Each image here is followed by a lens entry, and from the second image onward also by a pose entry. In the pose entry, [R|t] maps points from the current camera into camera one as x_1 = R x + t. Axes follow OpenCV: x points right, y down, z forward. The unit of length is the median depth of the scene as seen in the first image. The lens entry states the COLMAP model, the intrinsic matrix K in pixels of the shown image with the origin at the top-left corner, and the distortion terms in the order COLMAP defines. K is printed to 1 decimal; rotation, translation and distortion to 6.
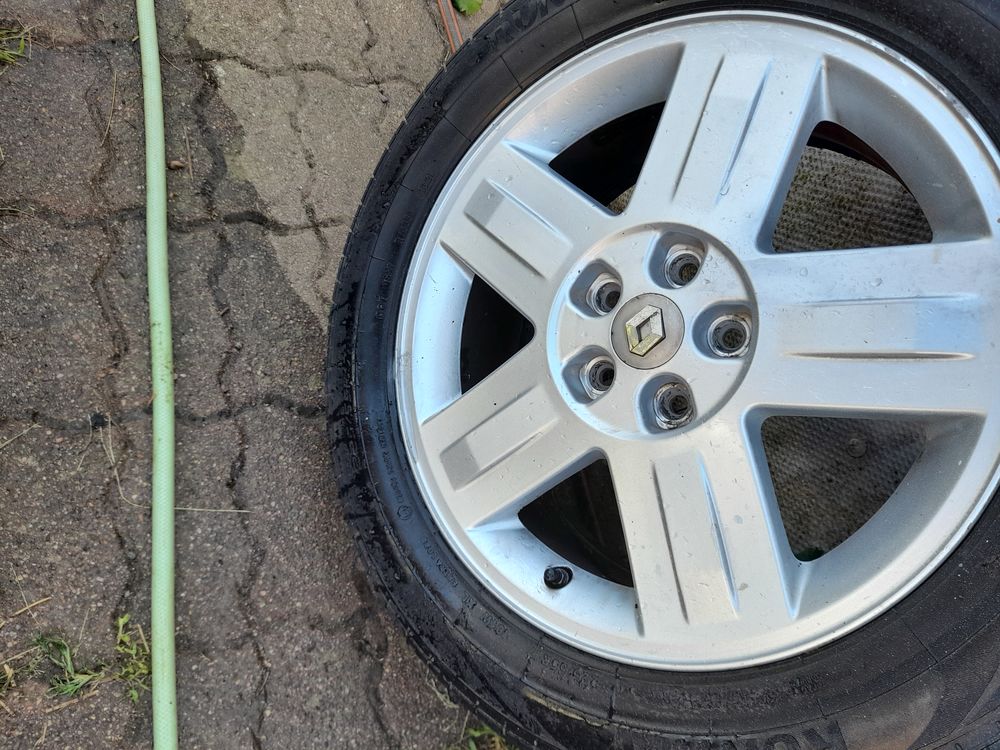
lens RADIAL K [[743.5, 0, 500.0], [0, 743.5, 375.0], [0, 0, 1]] dist [0.021643, -0.006390]
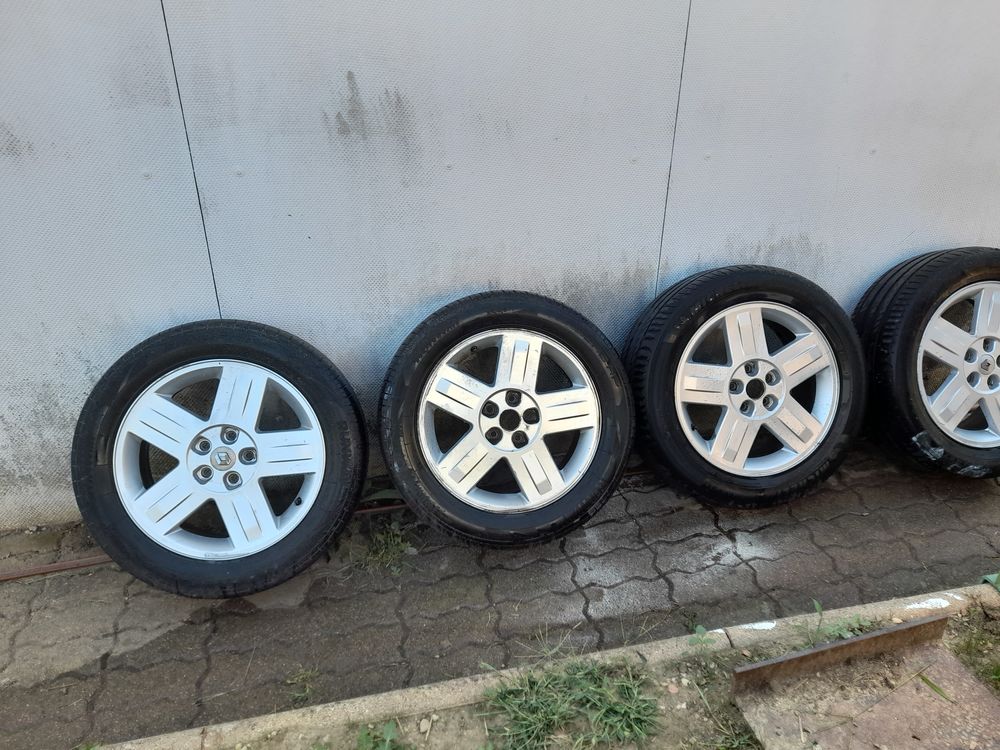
lens RADIAL K [[743.5, 0, 500.0], [0, 743.5, 375.0], [0, 0, 1]] dist [0.021643, -0.006390]
pose [[0.023282, -0.817786, 0.575051, -0.987974], [0.936210, 0.219597, 0.274388, 0.072600], [-0.350670, 0.531980, 0.770732, -1.545036]]
